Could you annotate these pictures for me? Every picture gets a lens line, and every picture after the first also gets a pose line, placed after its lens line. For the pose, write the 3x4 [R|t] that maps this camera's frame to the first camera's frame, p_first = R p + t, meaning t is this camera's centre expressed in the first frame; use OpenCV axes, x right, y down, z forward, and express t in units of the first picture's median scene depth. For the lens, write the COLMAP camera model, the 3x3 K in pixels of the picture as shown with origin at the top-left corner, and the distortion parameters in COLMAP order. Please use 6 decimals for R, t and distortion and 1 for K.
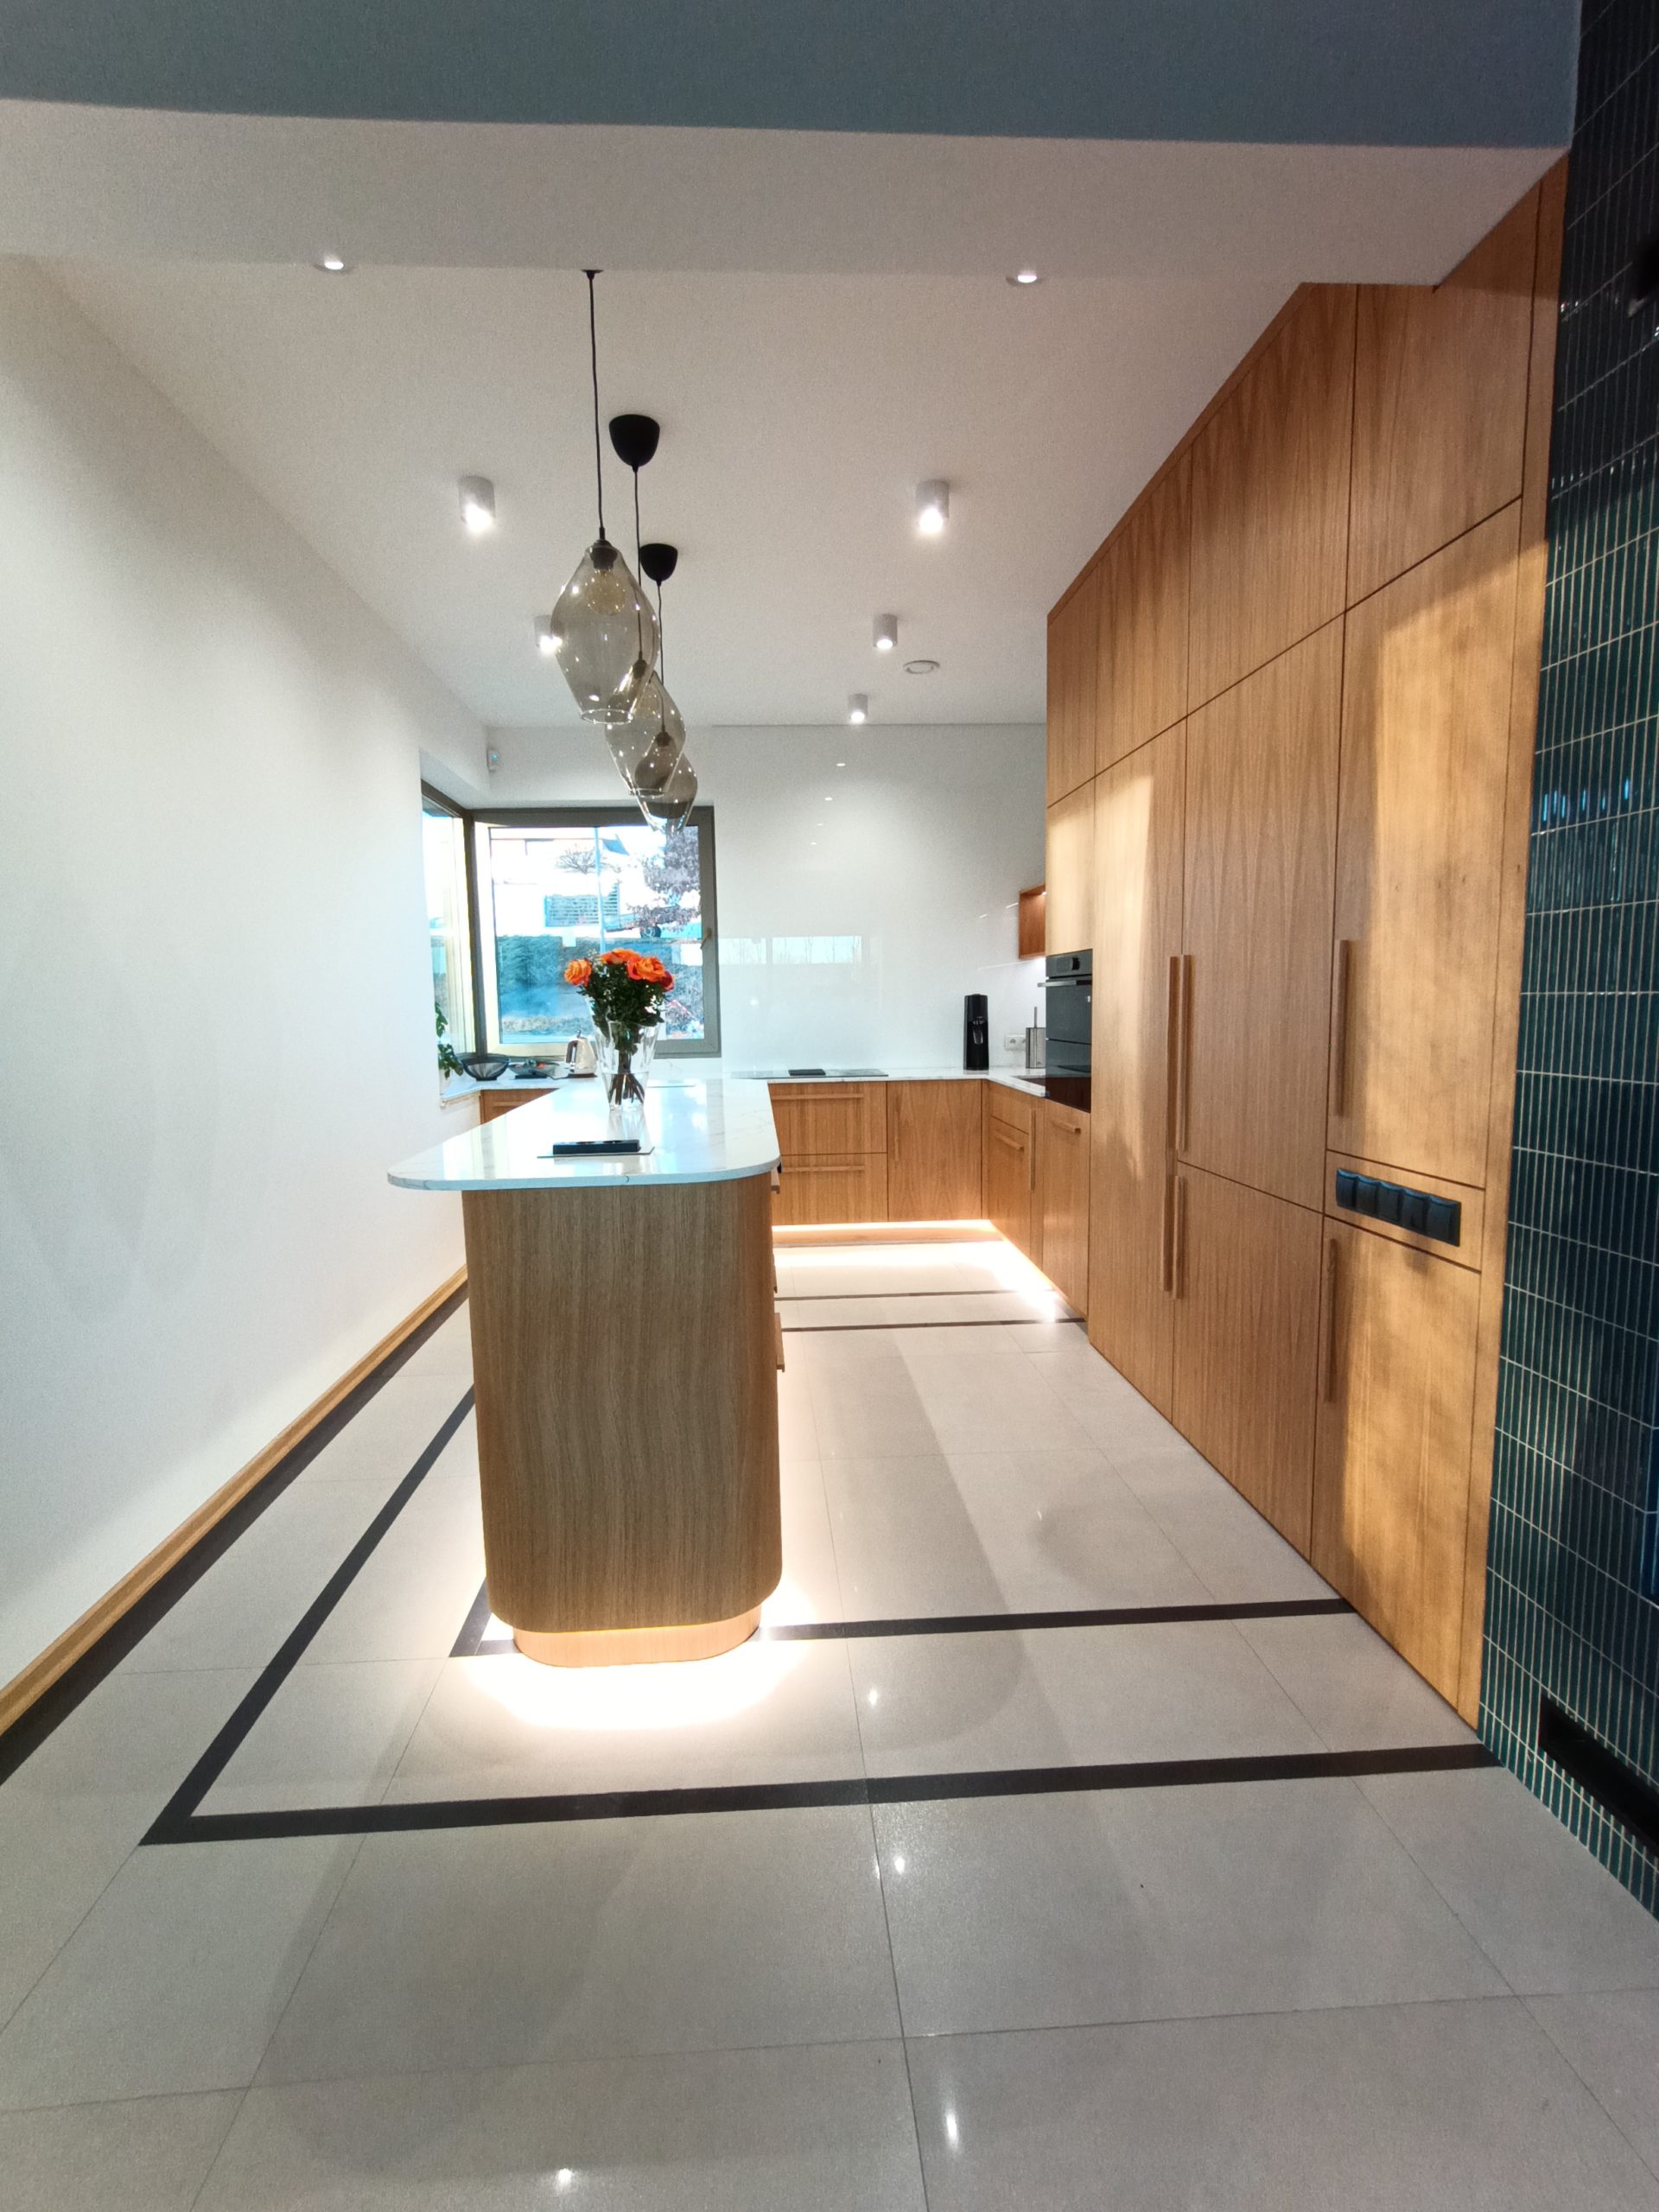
lens RADIAL K [[942.7, 0, 821.2], [0, 942.7, 1091.7], [0, 0, 1]] dist [0.003473, 0.000625]
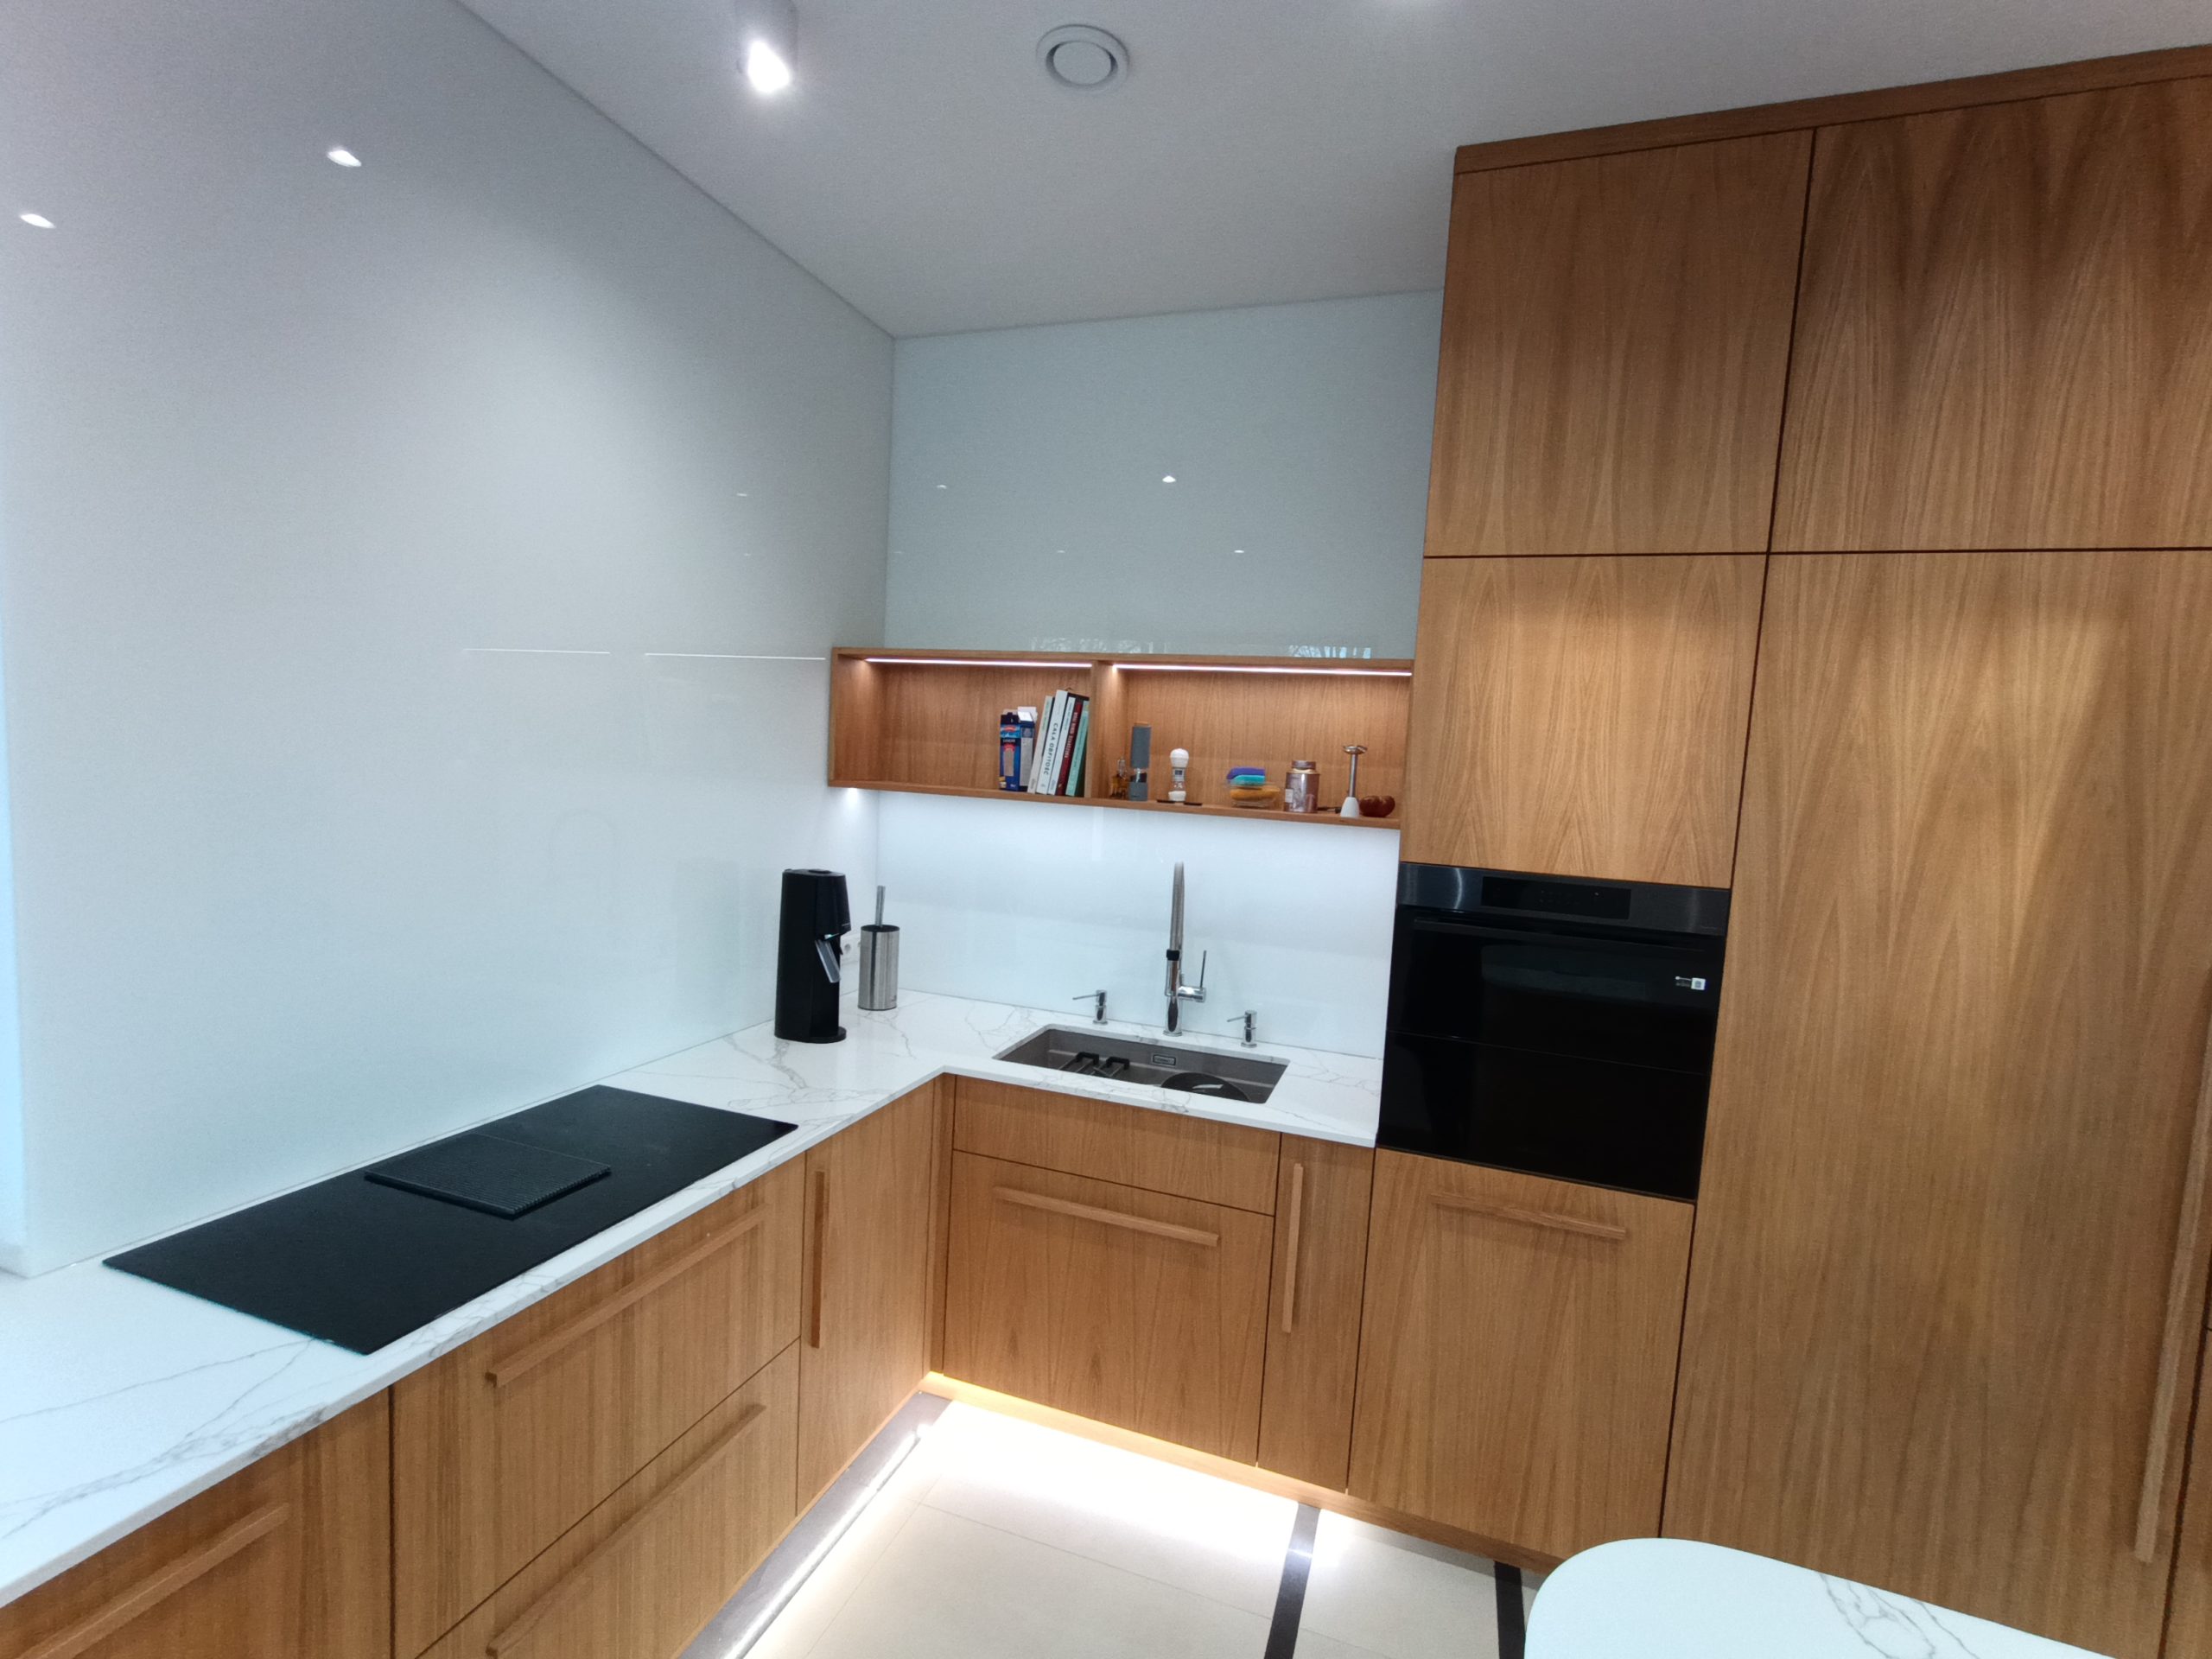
lens RADIAL K [[1036.6, 0, 1171.3], [0, 1036.6, 850.2], [0, 0, 1]] dist [-0.002152, 0.004039]
pose [[0.409014, -0.034233, 0.911886, -0.507022], [0.026526, 0.999320, 0.025618, -0.286002], [-0.912143, 0.013710, 0.409643, 1.536838]]
